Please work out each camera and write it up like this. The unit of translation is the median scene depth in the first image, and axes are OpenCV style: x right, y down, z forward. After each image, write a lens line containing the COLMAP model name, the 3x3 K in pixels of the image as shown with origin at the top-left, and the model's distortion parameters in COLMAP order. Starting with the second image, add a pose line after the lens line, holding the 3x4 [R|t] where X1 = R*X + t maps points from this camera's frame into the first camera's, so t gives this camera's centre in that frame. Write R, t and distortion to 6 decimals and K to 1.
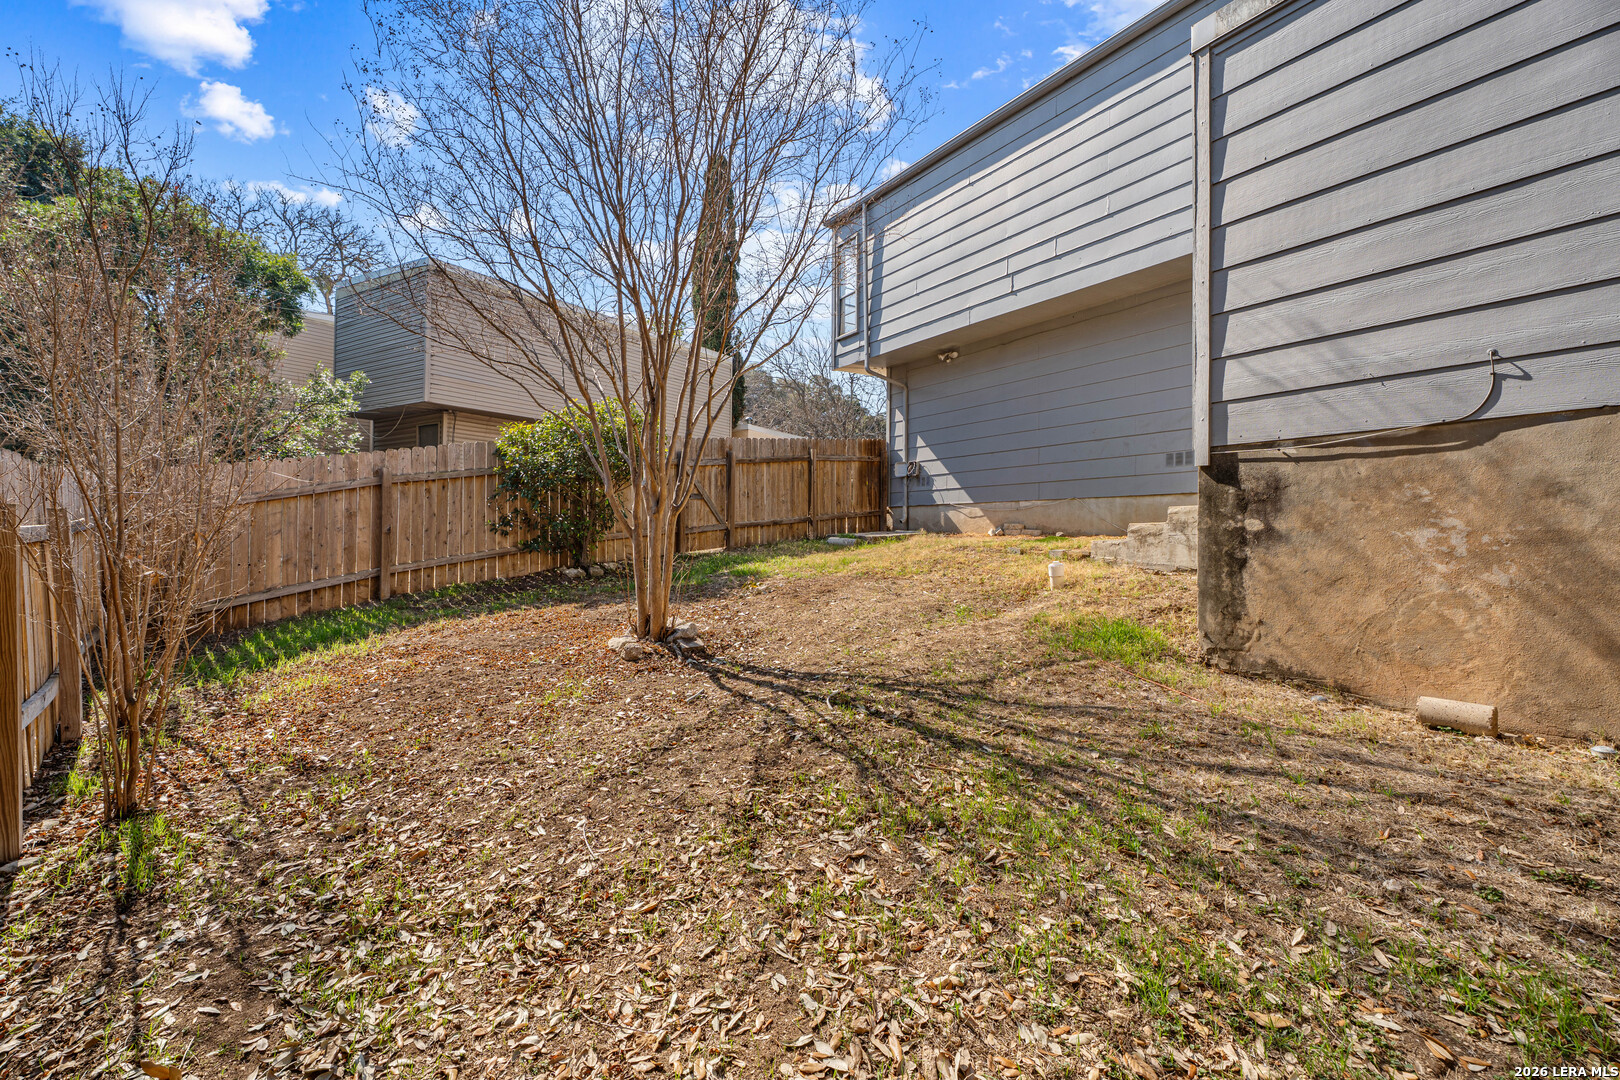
lens RADIAL K [[719.1, 0, 808.1], [0, 719.1, 534.9], [0, 0, 1]] dist [0.000255, -0.000810]
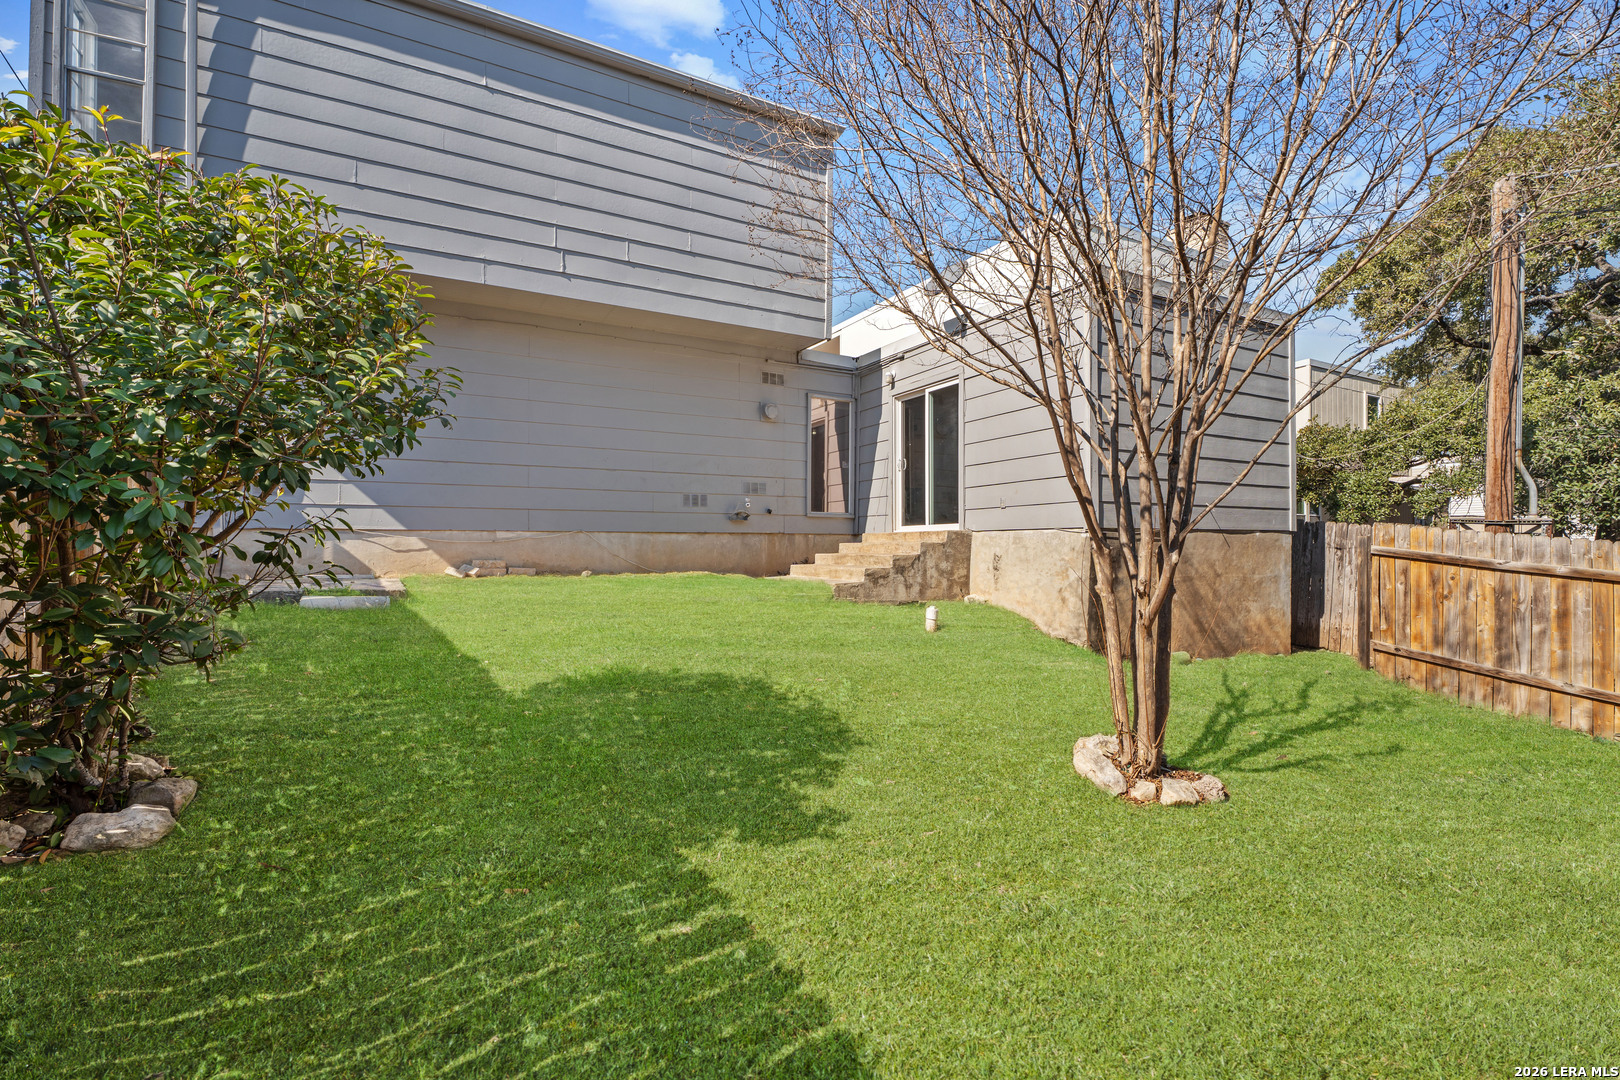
lens RADIAL K [[719.1, 0, 803.2], [0, 719.1, 536.1], [0, 0, 1]] dist [0.000255, -0.000810]
pose [[0.093251, 0.012853, 0.995560, -0.459915], [-0.000491, 0.999917, -0.012863, -0.033101], [-0.995643, 0.000711, 0.093249, 0.626509]]
